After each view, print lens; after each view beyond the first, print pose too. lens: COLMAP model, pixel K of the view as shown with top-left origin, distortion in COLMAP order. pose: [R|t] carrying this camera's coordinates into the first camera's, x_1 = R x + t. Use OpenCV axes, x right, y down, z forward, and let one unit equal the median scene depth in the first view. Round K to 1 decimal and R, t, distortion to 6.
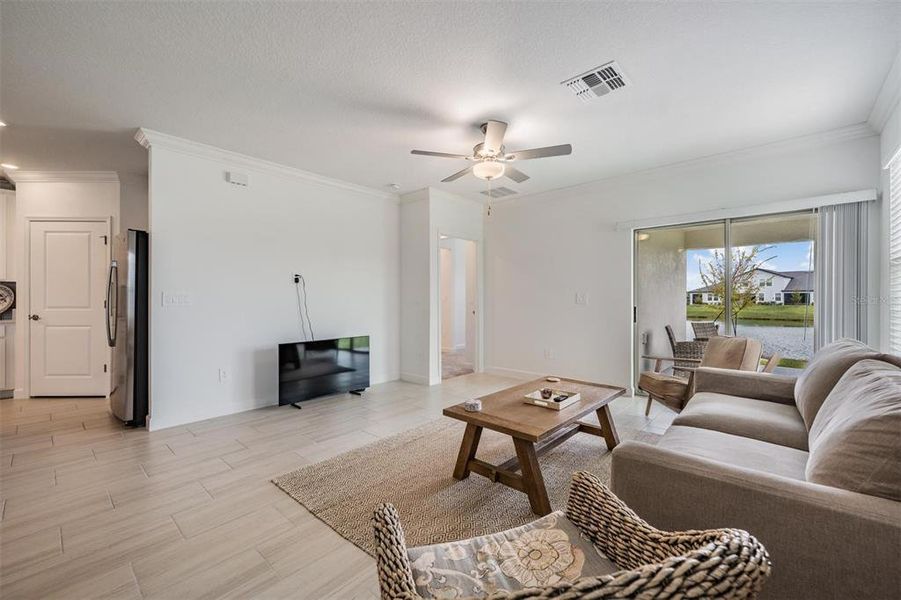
lens RADIAL K [[391.9, 0, 475.7], [0, 391.9, 298.6], [0, 0, 1]] dist [-0.003025, -0.001352]
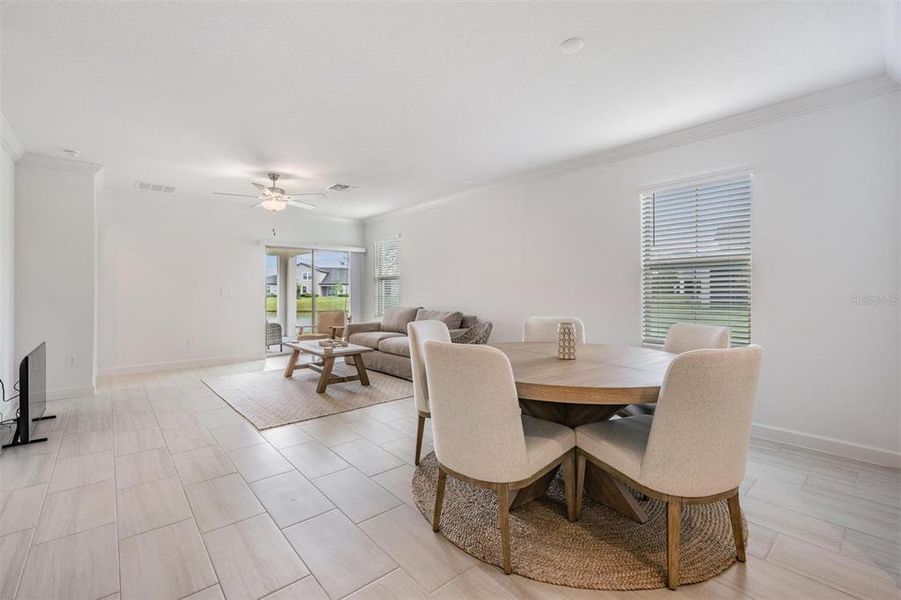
lens RADIAL K [[391.9, 0, 449.5], [0, 391.9, 292.3], [0, 0, 1]] dist [-0.003025, -0.001352]
pose [[0.108957, -0.001535, 0.994045, -1.006629], [-0.000578, 0.999999, 0.001608, -0.001964], [-0.994046, -0.000750, 0.108955, 0.136532]]
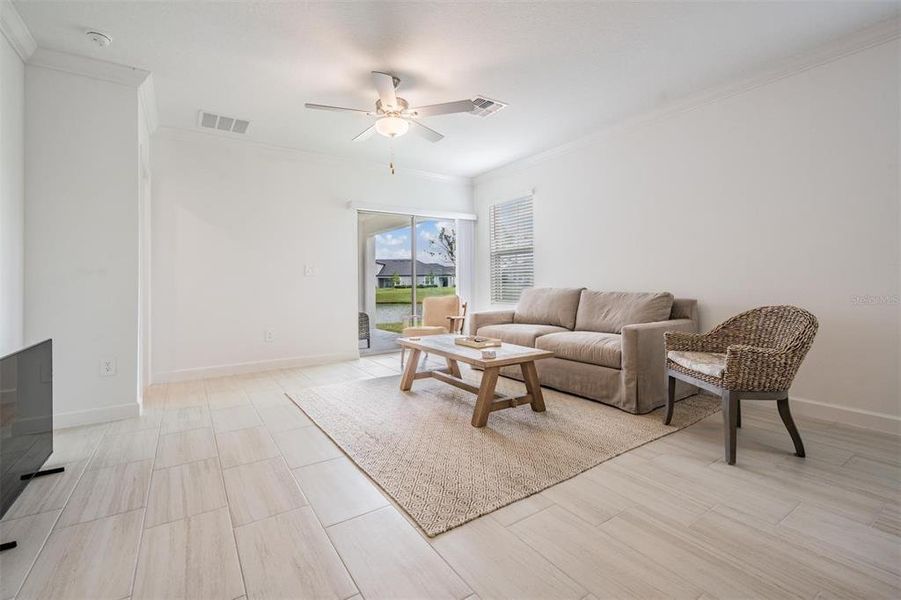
lens RADIAL K [[397.8, 0, 448.6], [0, 397.8, 280.5], [0, 0, 1]] dist [0.004871, -0.002201]
pose [[0.239489, 0.005718, 0.970882, -0.646398], [0.008549, 0.999931, -0.007998, 0.039714], [-0.970861, 0.010215, 0.239424, 0.472048]]
